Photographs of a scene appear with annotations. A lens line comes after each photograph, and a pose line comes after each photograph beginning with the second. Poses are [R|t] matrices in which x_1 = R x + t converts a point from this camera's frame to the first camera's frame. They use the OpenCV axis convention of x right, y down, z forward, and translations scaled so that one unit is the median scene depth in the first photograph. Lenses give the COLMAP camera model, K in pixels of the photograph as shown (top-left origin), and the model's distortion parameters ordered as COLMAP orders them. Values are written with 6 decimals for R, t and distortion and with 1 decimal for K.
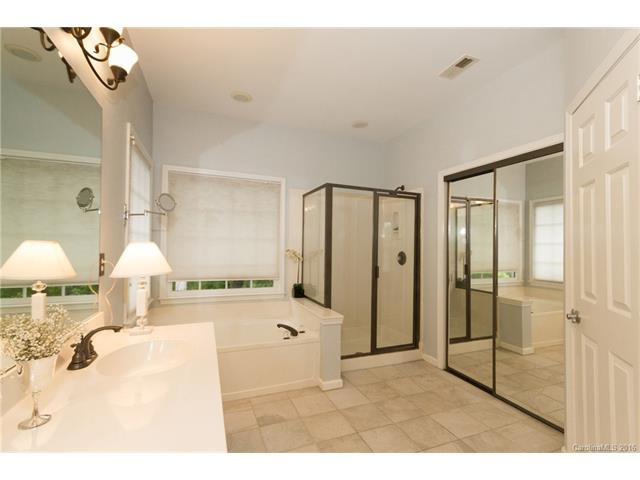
lens RADIAL K [[299.9, 0, 327.5], [0, 299.9, 243.5], [0, 0, 1]] dist [0.003725, -0.000207]
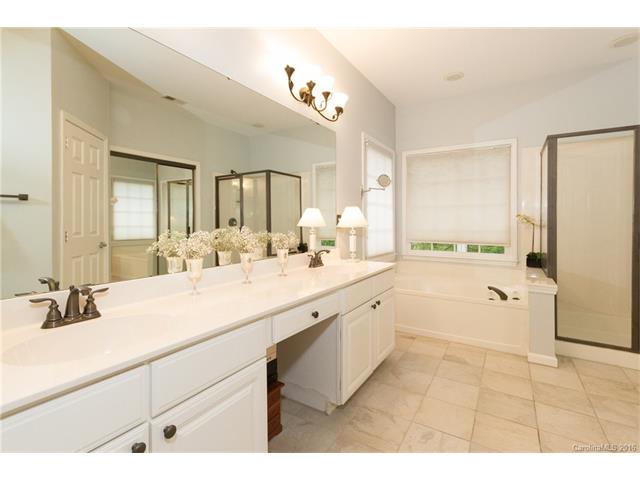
lens RADIAL K [[294.1, 0, 321.9], [0, 294.1, 226.6], [0, 0, 1]] dist [-0.000296, -0.000272]
pose [[0.584840, 0.001444, -0.811148, 0.324175], [0.018957, 0.999701, 0.015448, 0.040255], [0.810927, -0.024412, 0.584637, -0.044251]]
